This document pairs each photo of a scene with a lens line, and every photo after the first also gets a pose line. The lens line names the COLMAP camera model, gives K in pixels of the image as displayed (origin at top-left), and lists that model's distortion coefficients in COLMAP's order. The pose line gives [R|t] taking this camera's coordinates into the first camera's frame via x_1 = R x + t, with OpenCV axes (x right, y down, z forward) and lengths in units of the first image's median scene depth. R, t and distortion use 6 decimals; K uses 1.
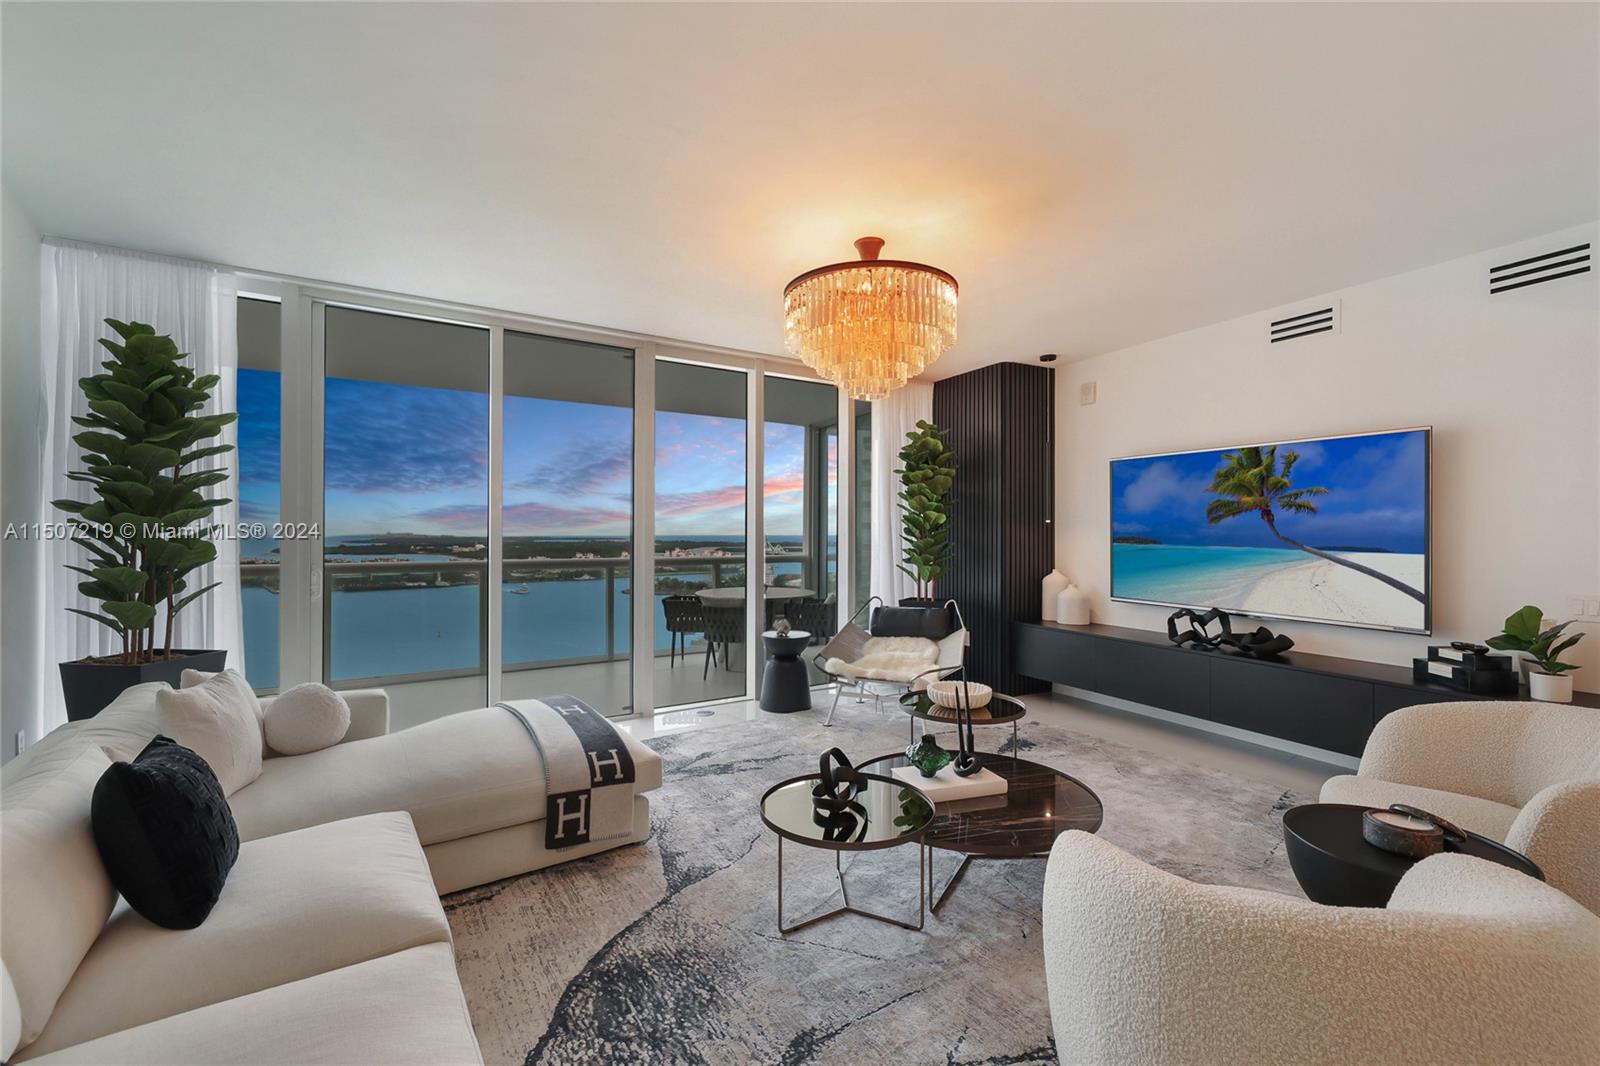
lens RADIAL K [[685.2, 0, 792.2], [0, 685.2, 515.4], [0, 0, 1]] dist [-0.004415, -0.000401]
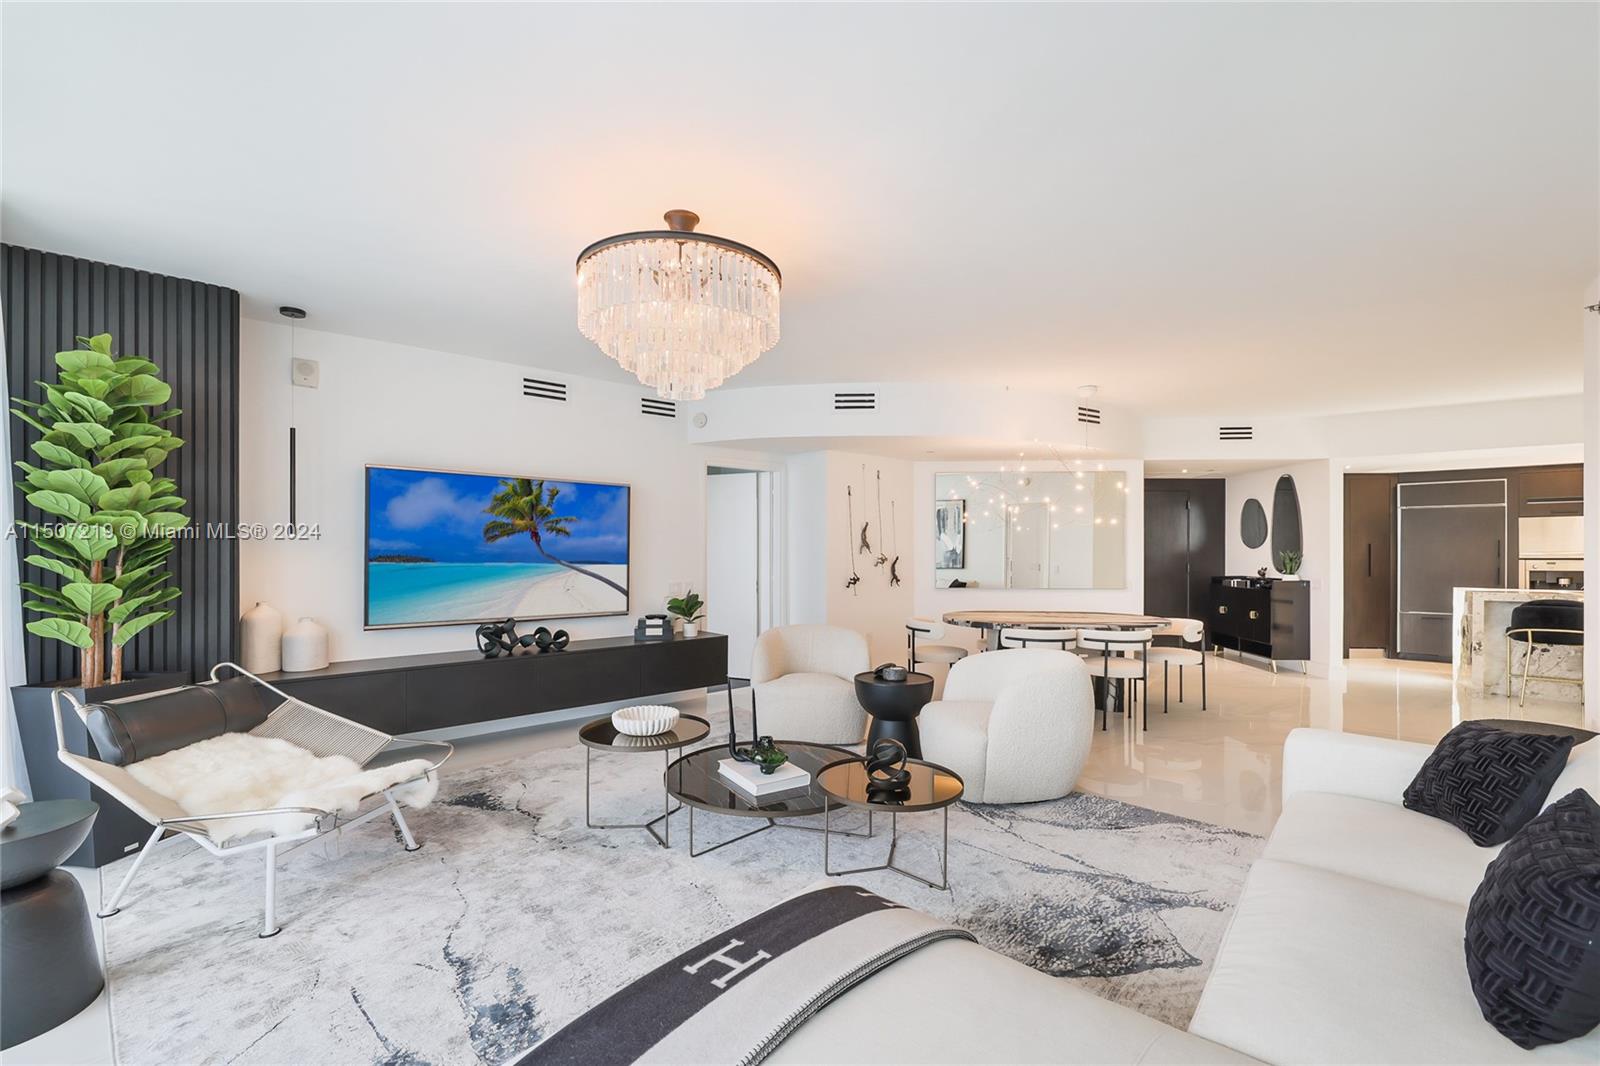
lens RADIAL K [[685.2, 0, 797.1], [0, 685.2, 540.3], [0, 0, 1]] dist [-0.004415, -0.000401]
pose [[-0.248150, 0.007903, 0.968689, -0.623750], [-0.029230, 0.999450, -0.015642, 0.012803], [-0.968281, -0.032196, -0.247782, 0.873083]]
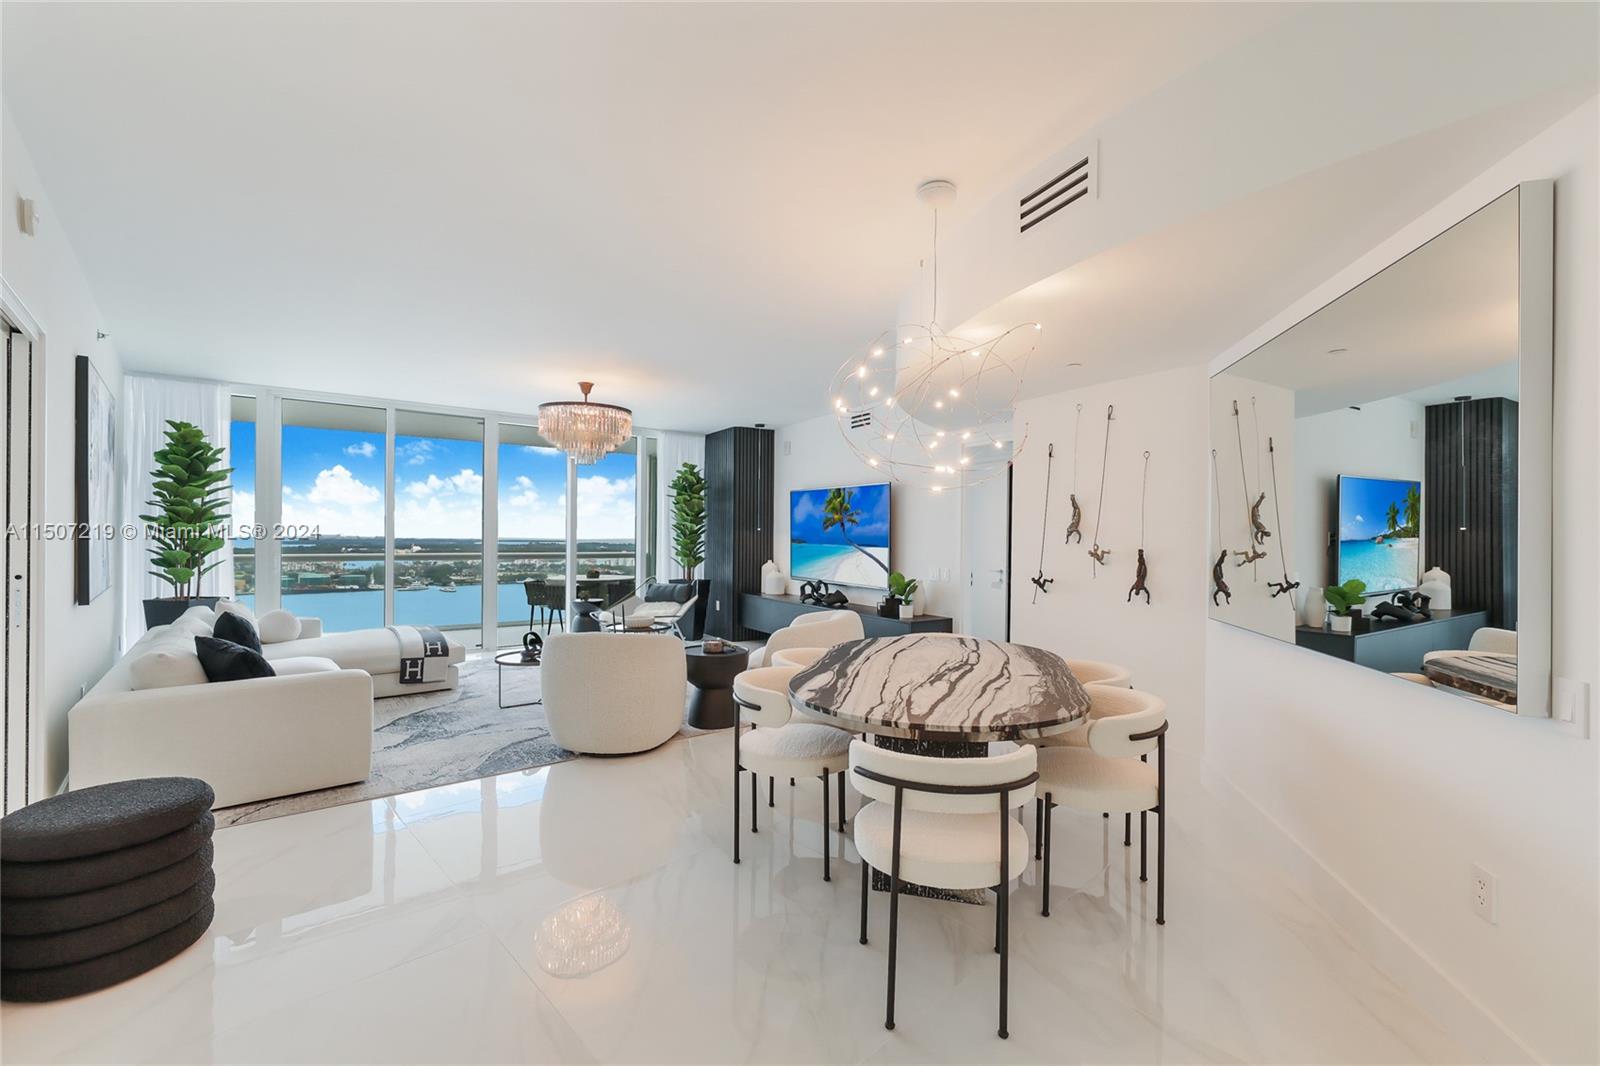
lens RADIAL K [[685.2, 0, 787.6], [0, 685.2, 532.2], [0, 0, 1]] dist [-0.004415, -0.000401]
pose [[0.997834, 0.004784, 0.065612, 0.451275], [-0.005866, 0.999850, 0.016311, -0.012518], [-0.065524, -0.016661, 0.997712, -0.765415]]
